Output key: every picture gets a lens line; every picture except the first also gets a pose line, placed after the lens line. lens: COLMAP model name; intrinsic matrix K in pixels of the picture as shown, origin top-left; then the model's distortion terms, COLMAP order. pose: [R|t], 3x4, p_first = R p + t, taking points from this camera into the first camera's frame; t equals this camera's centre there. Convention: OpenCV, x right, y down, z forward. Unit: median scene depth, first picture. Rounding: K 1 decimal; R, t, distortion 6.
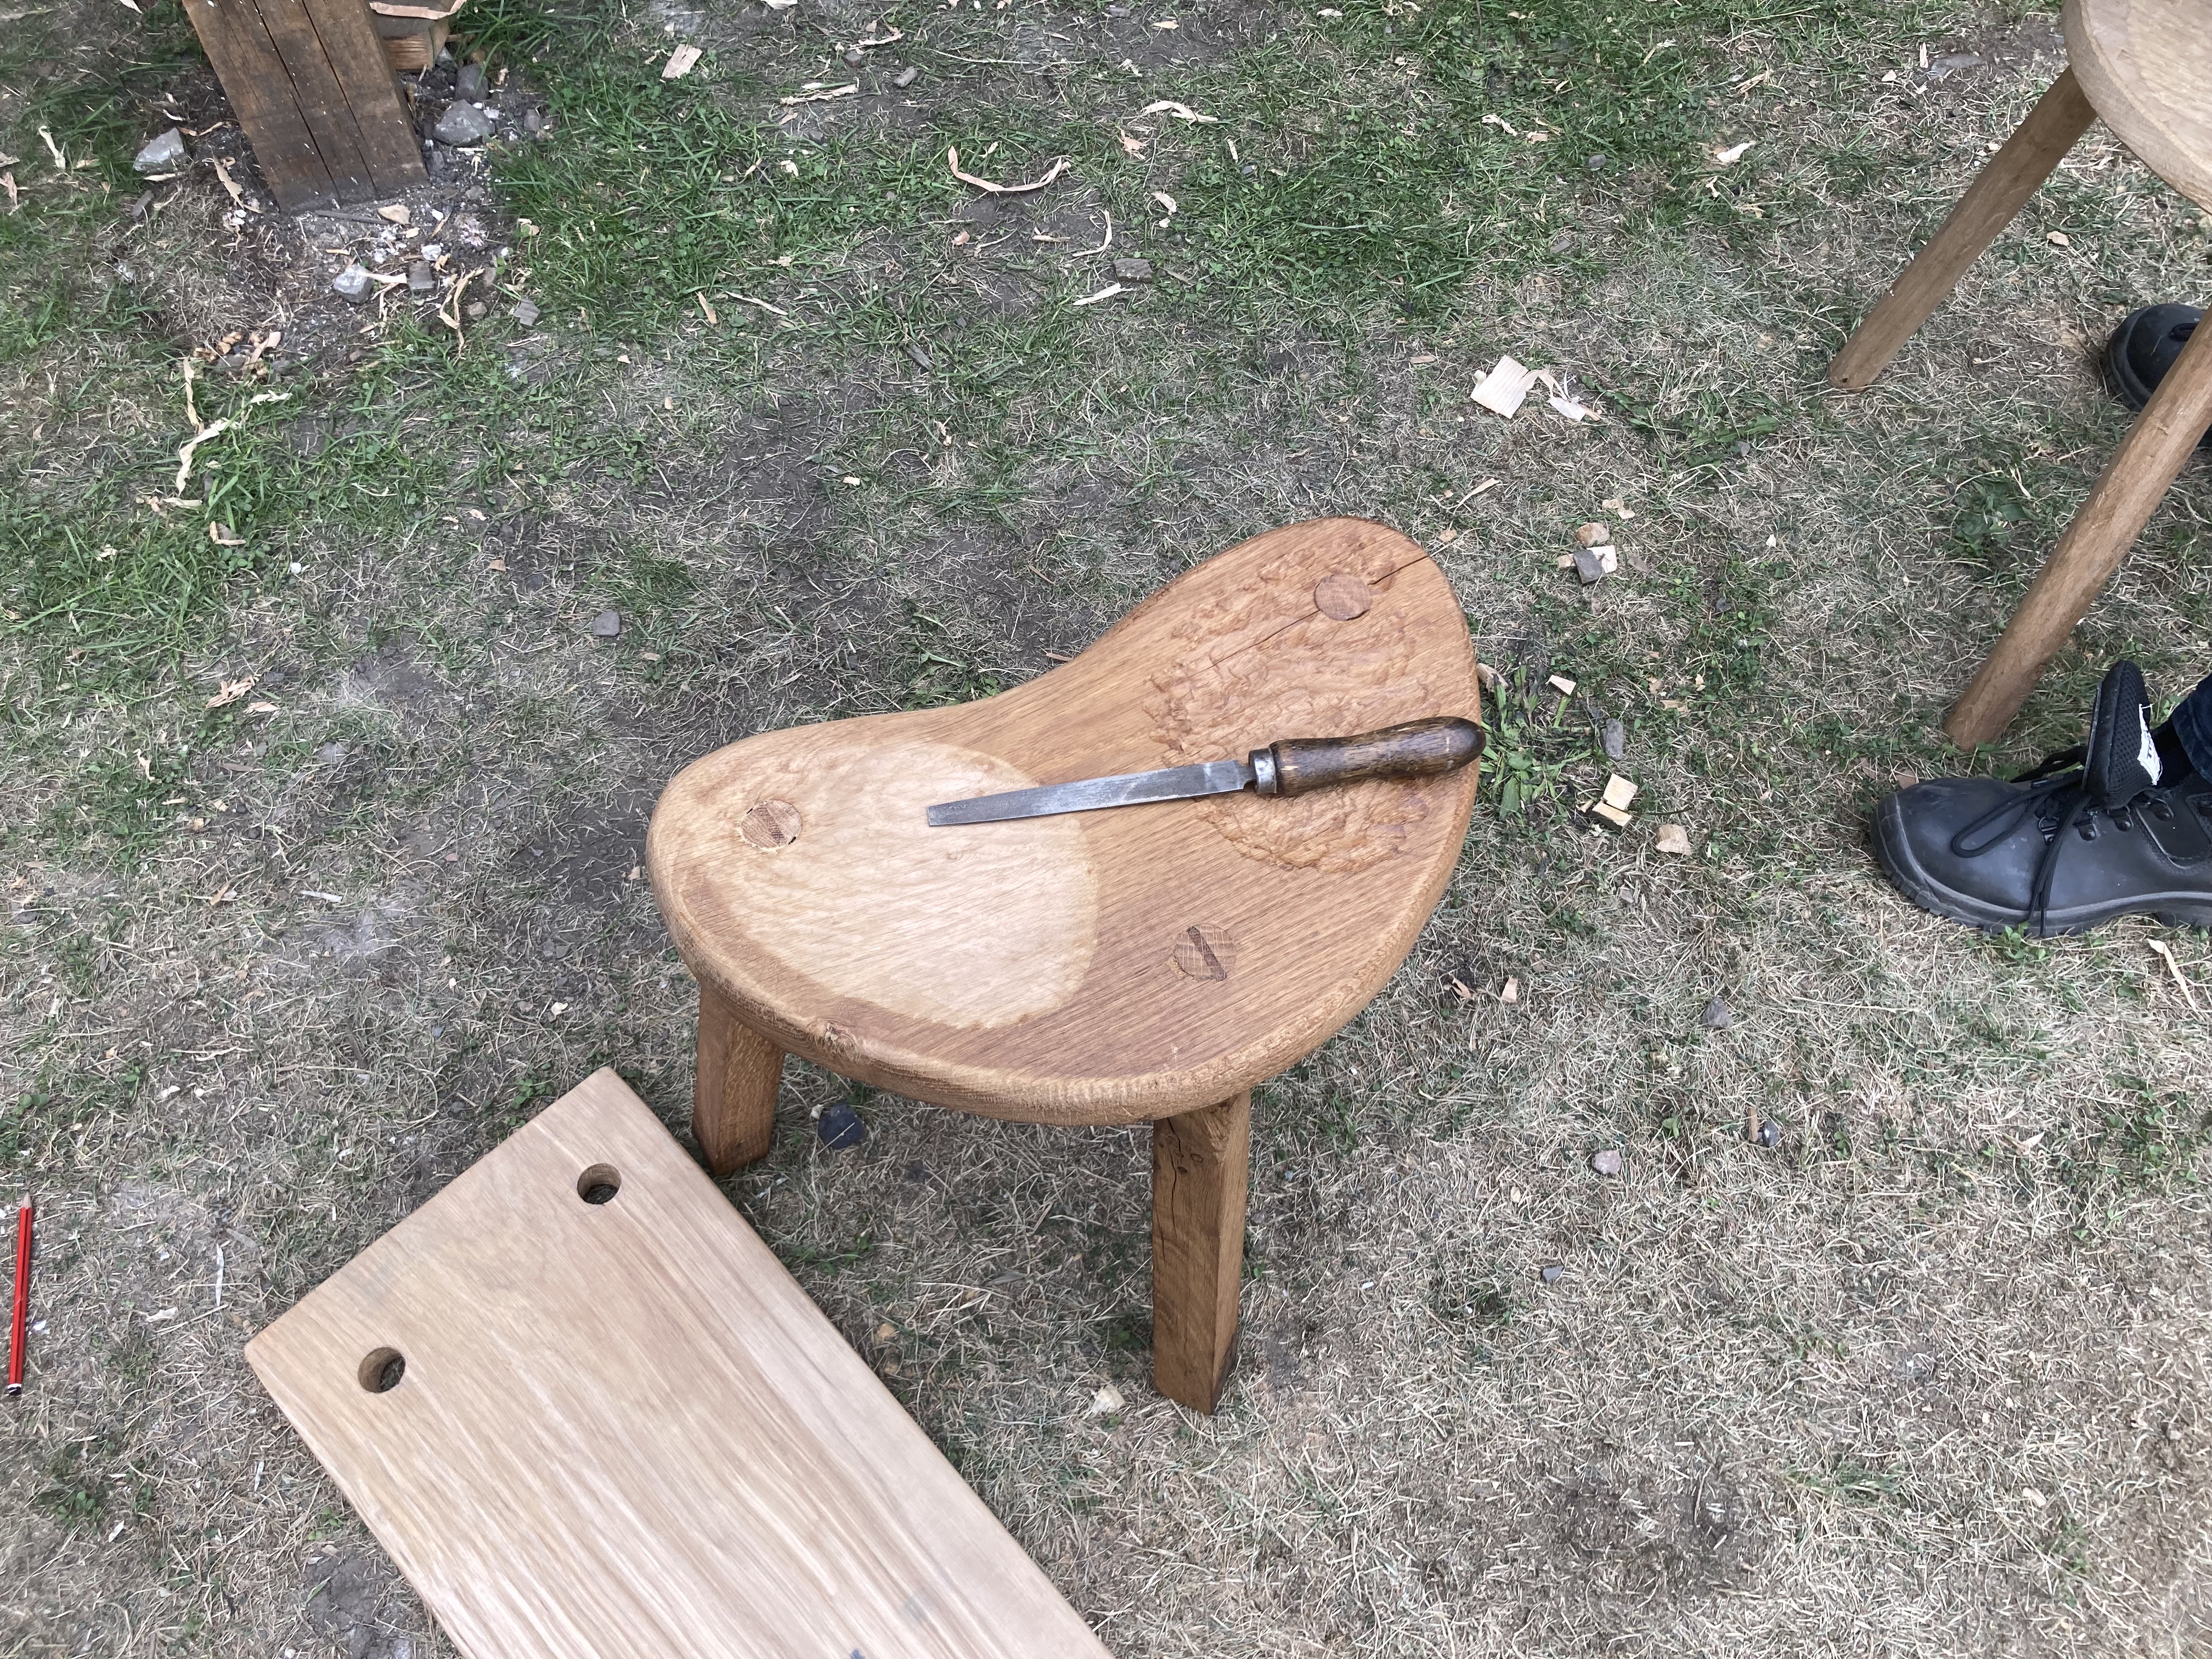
lens RADIAL K [[1819.5, 0, 1082.4], [0, 1819.5, 833.6], [0, 0, 1]] dist [0.024905, 0.014842]
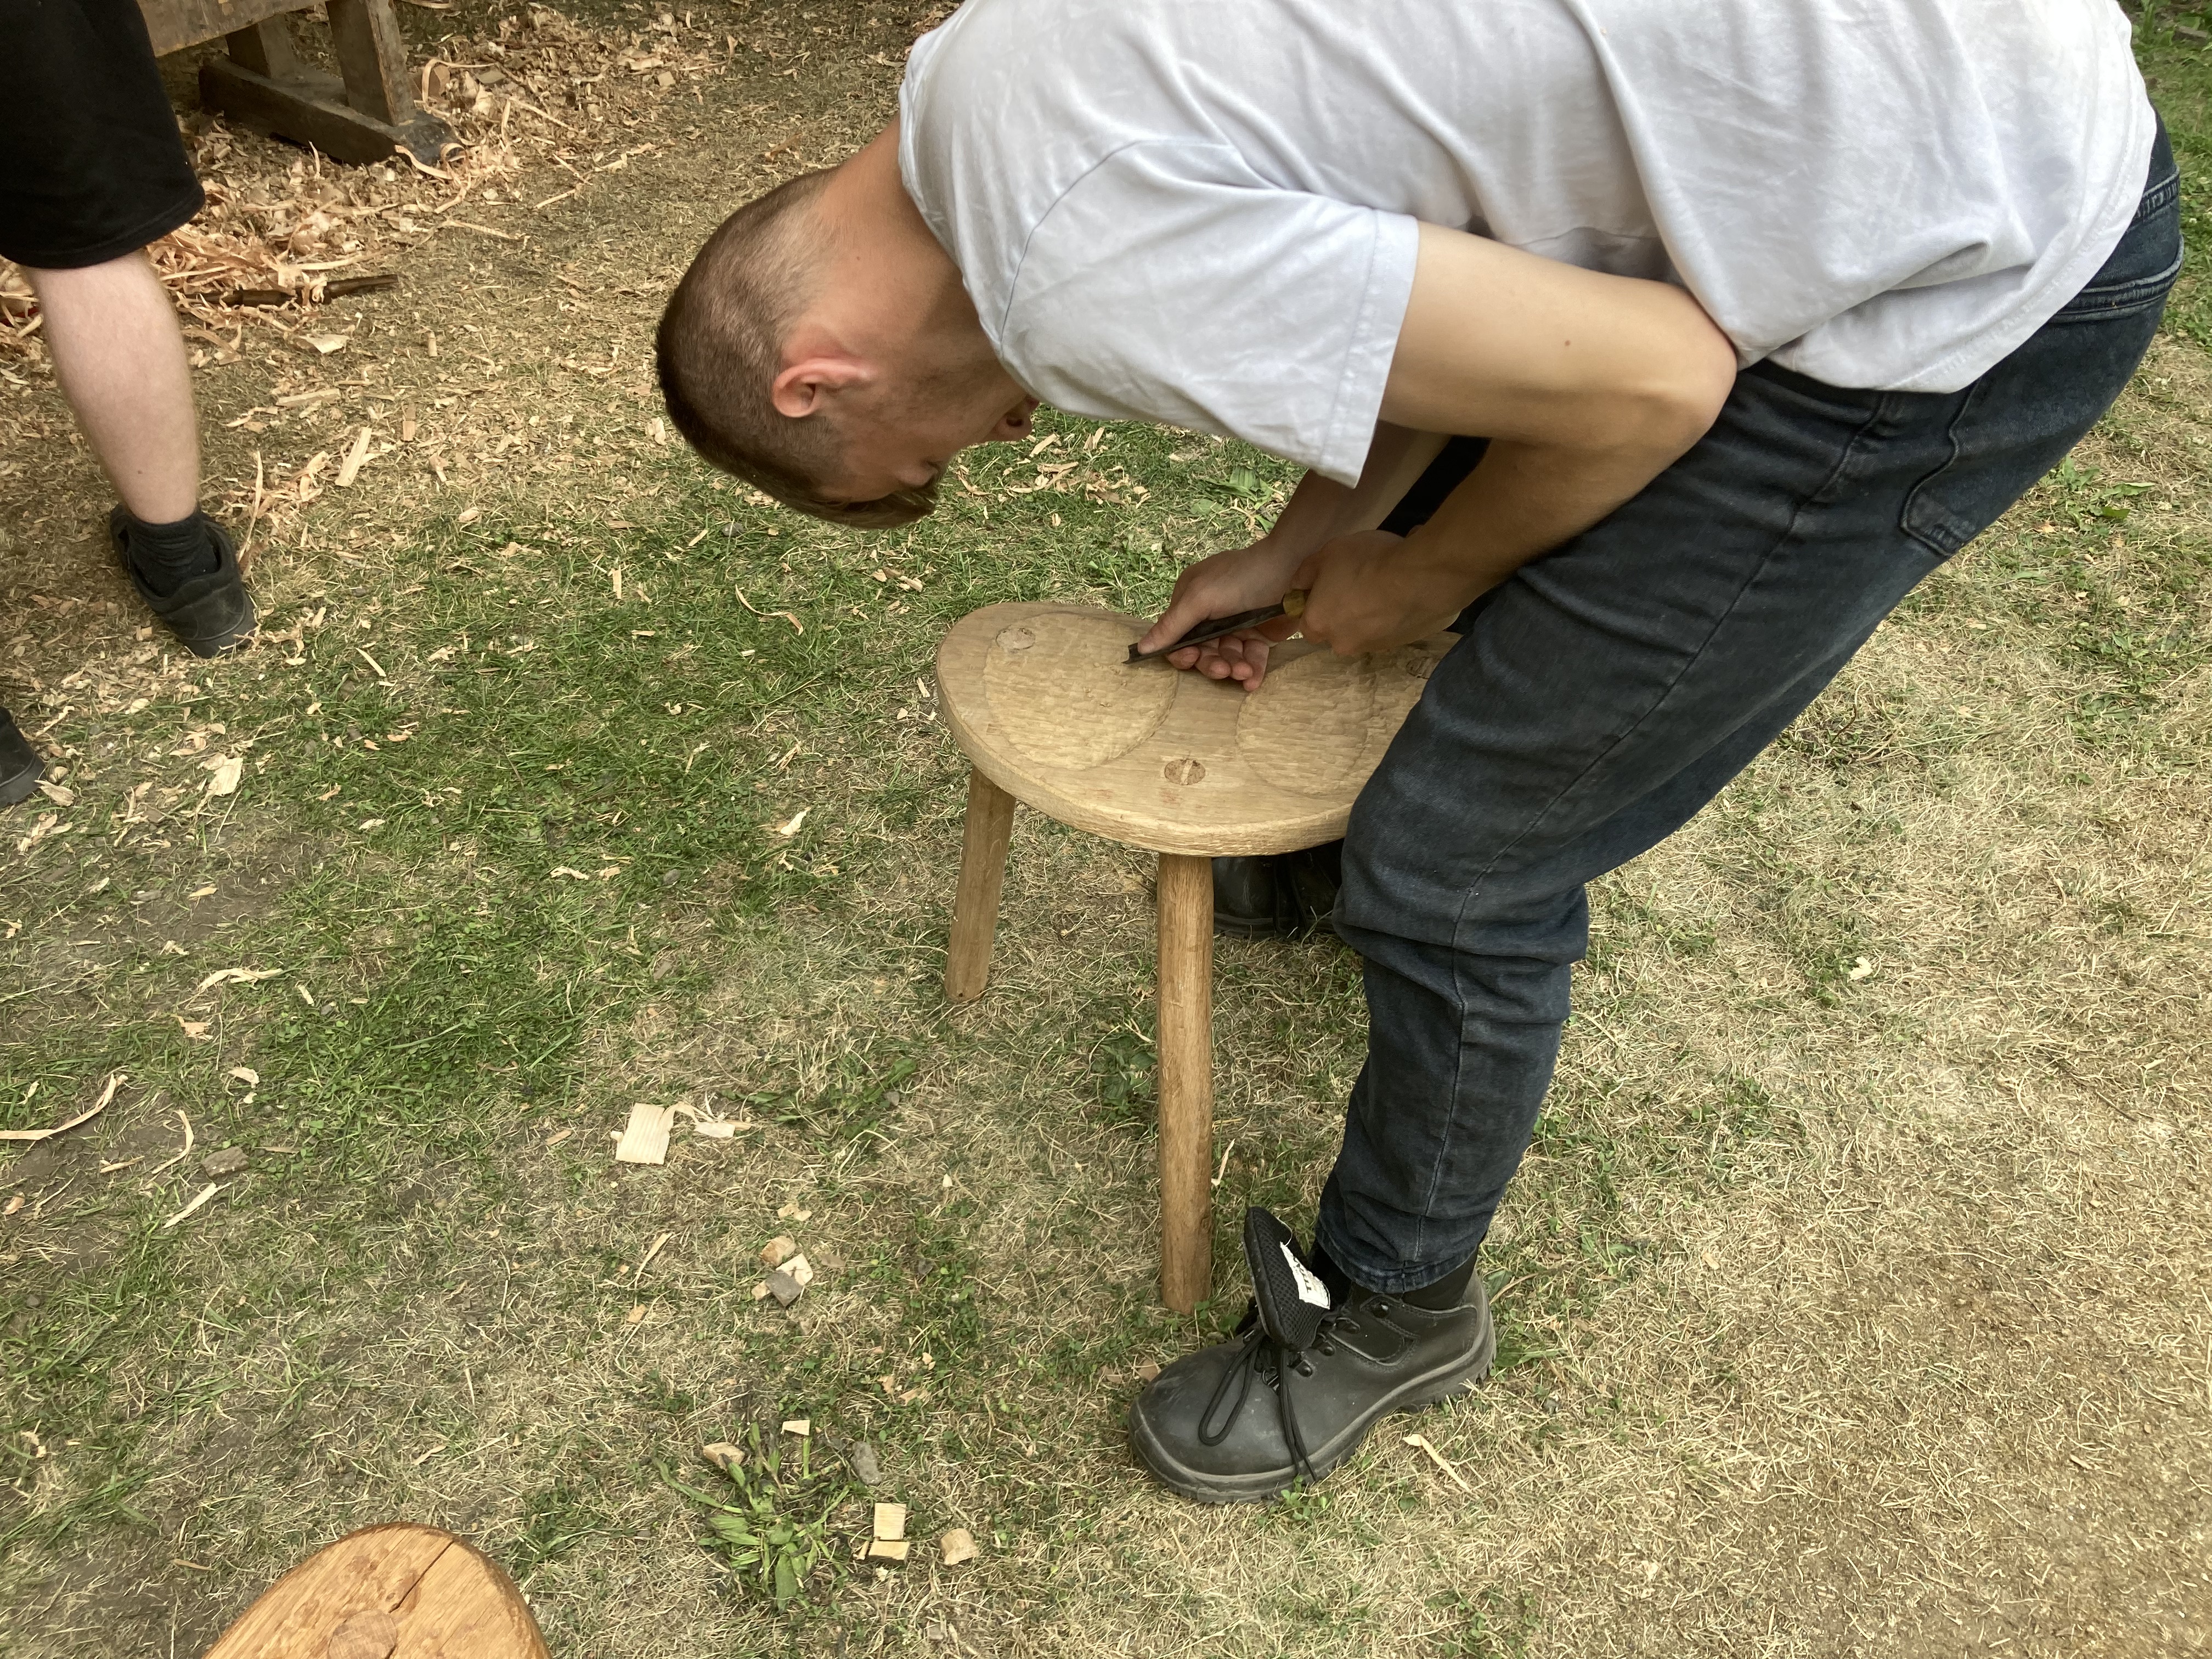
lens RADIAL K [[1819.5, 0, 1082.4], [0, 1819.5, 833.6], [0, 0, 1]] dist [0.024905, 0.014842]
pose [[0.878106, -0.339249, 0.337401, 0.161859], [0.422321, 0.880993, -0.213299, -0.080242], [-0.224886, 0.329790, 0.916877, 0.000685]]
